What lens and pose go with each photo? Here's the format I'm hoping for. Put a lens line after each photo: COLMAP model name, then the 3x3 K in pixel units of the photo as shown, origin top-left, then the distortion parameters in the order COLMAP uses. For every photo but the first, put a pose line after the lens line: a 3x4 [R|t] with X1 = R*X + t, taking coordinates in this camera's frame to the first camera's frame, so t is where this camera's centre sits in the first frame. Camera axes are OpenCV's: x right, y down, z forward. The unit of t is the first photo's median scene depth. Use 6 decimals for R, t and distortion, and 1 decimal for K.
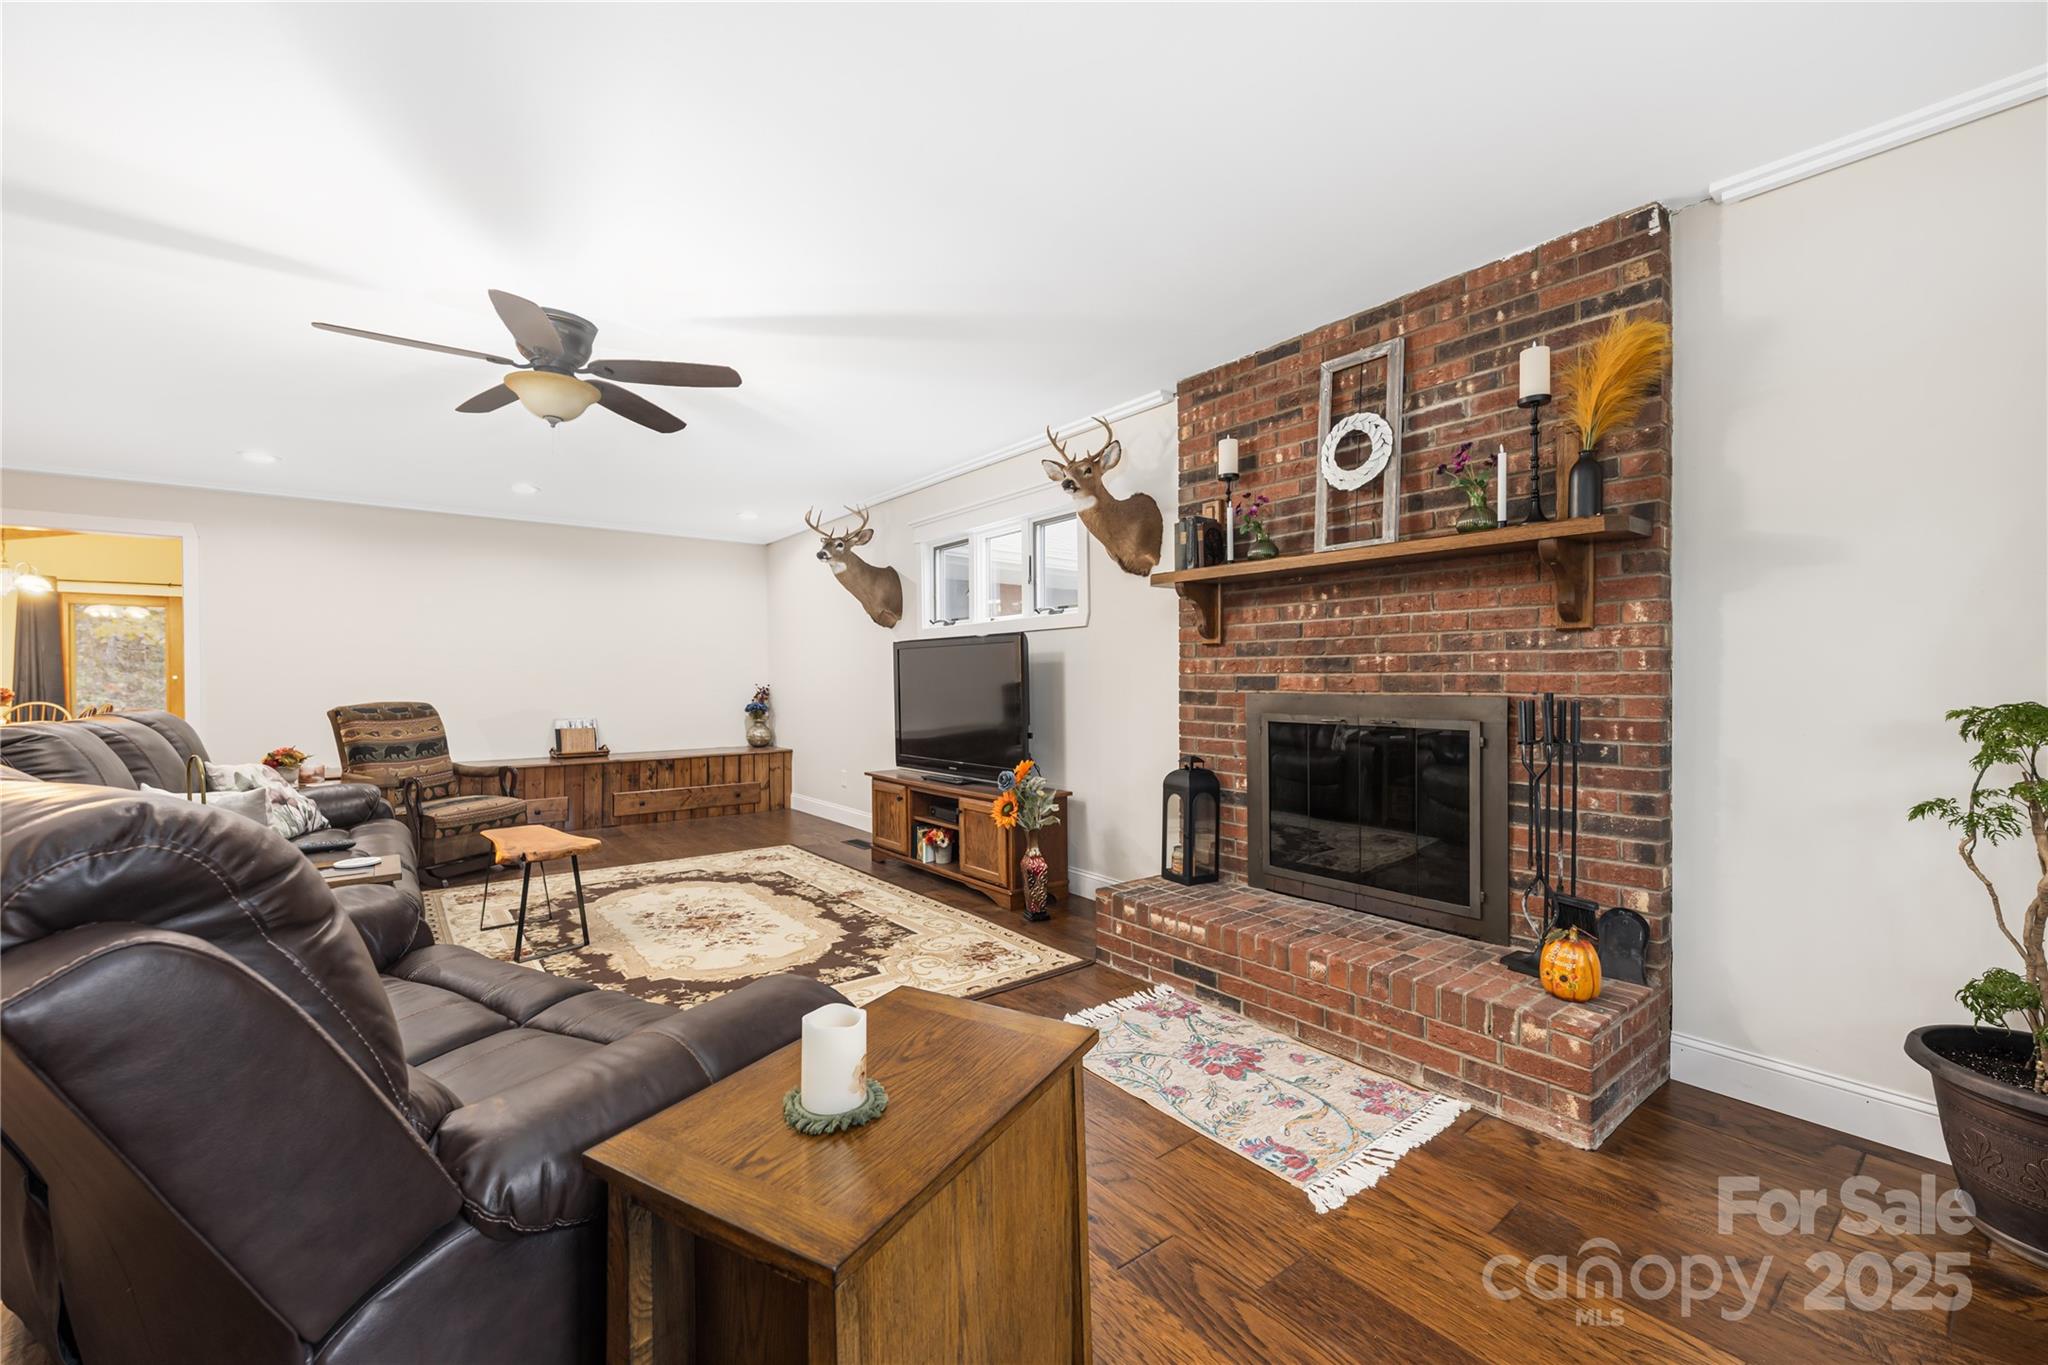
lens RADIAL K [[829.0, 0, 1021.7], [0, 829.0, 686.7], [0, 0, 1]] dist [0.003016, -0.000022]
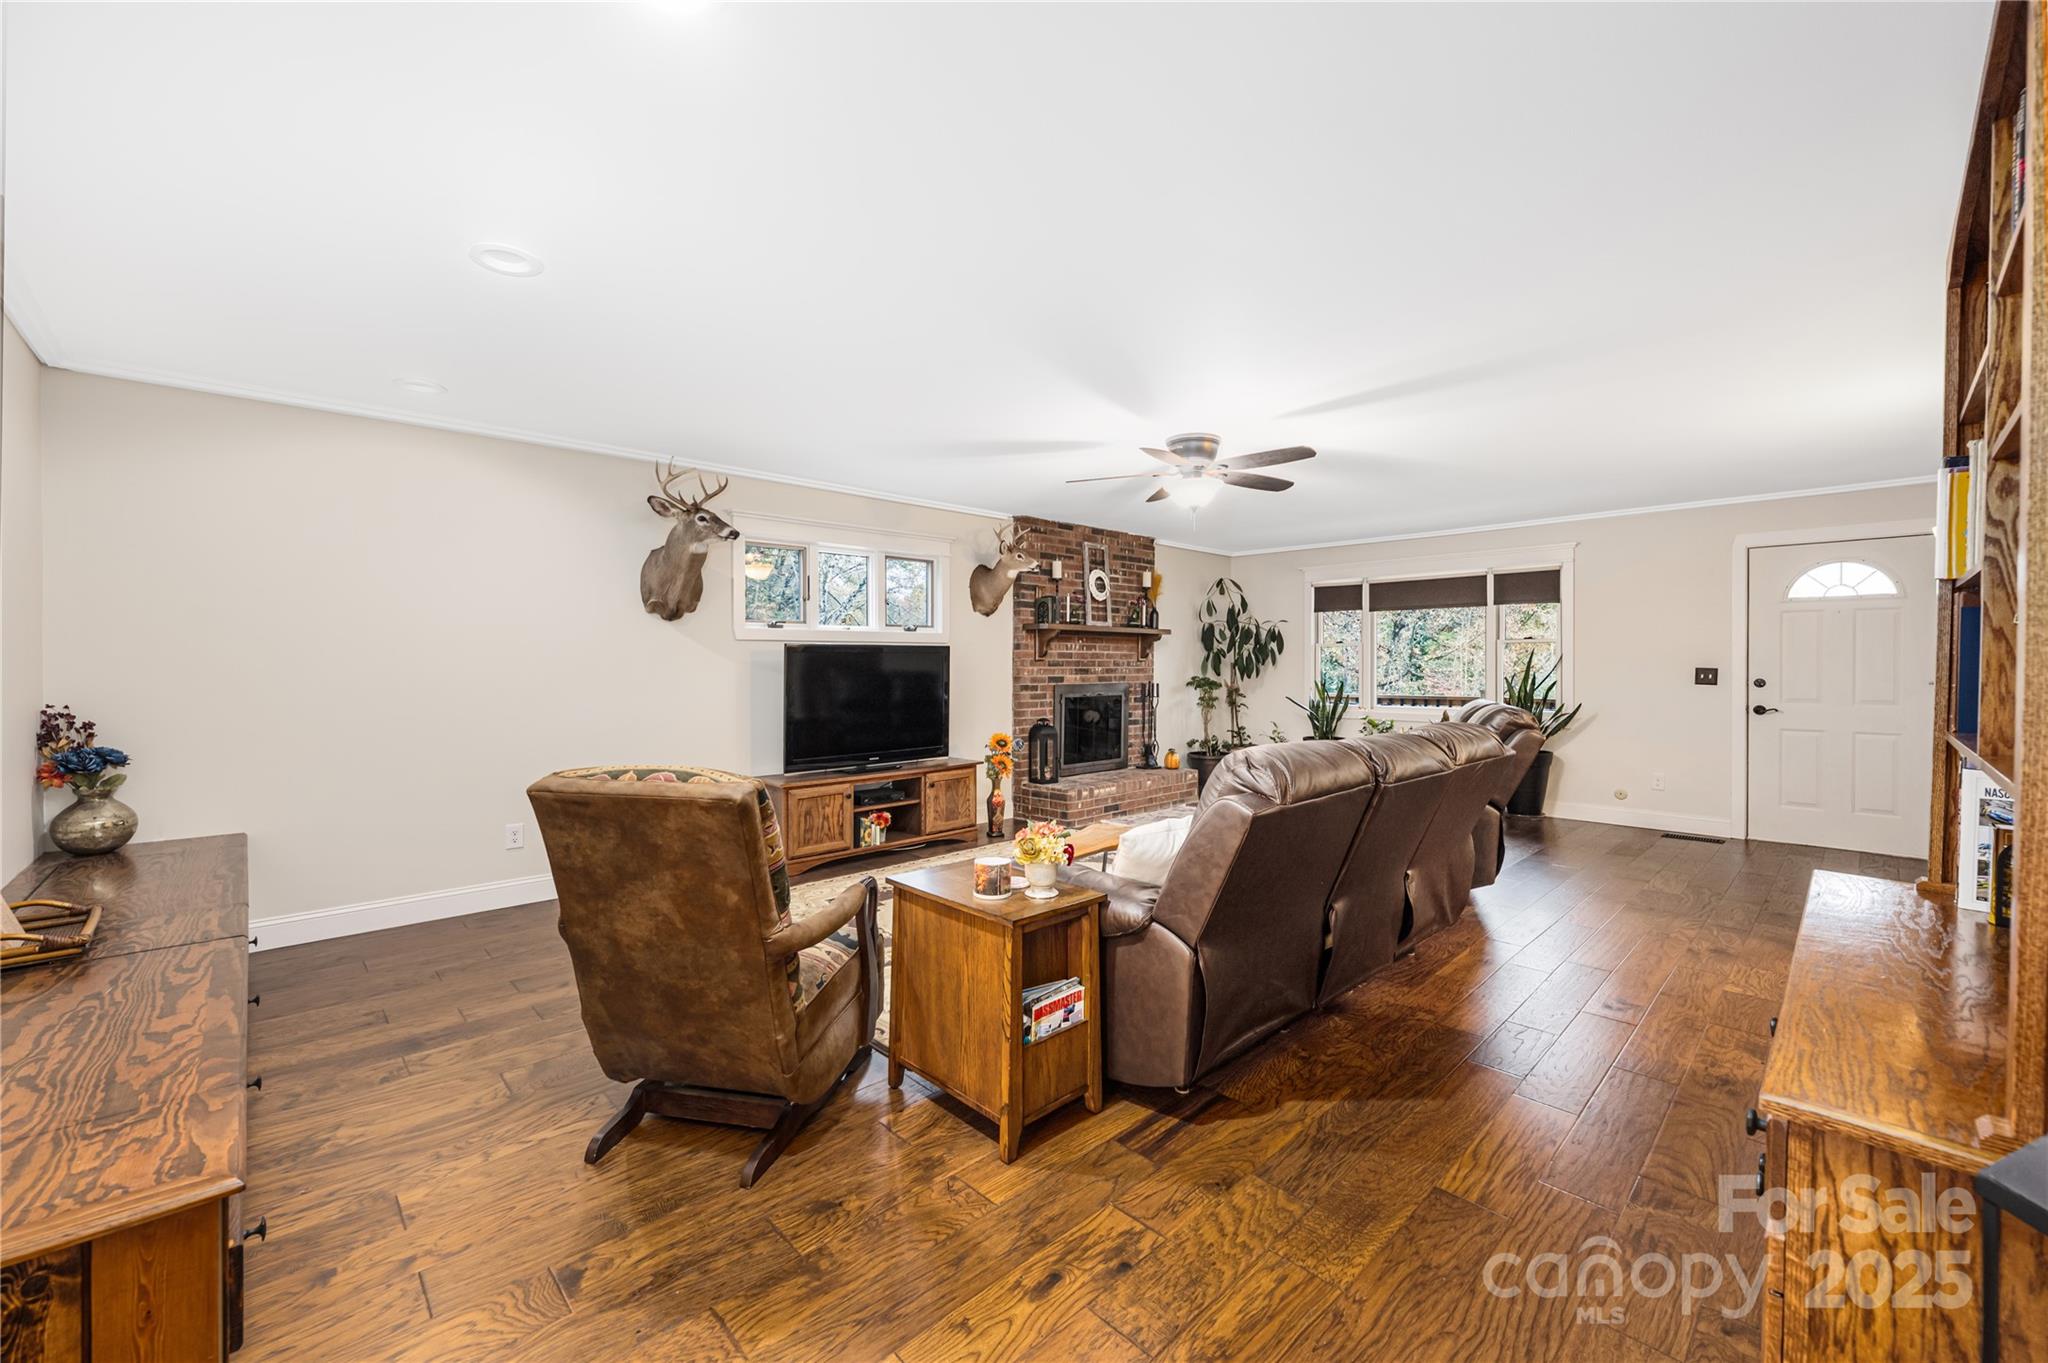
lens RADIAL K [[807.8, 0, 1021.9], [0, 807.8, 673.1], [0, 0, 1]] dist [-0.000482, 0.000002]
pose [[-0.094890, -0.011301, 0.995424, -1.837707], [0.005572, 0.999914, 0.011884, -0.048127], [-0.995472, 0.006674, -0.094819, 1.361499]]
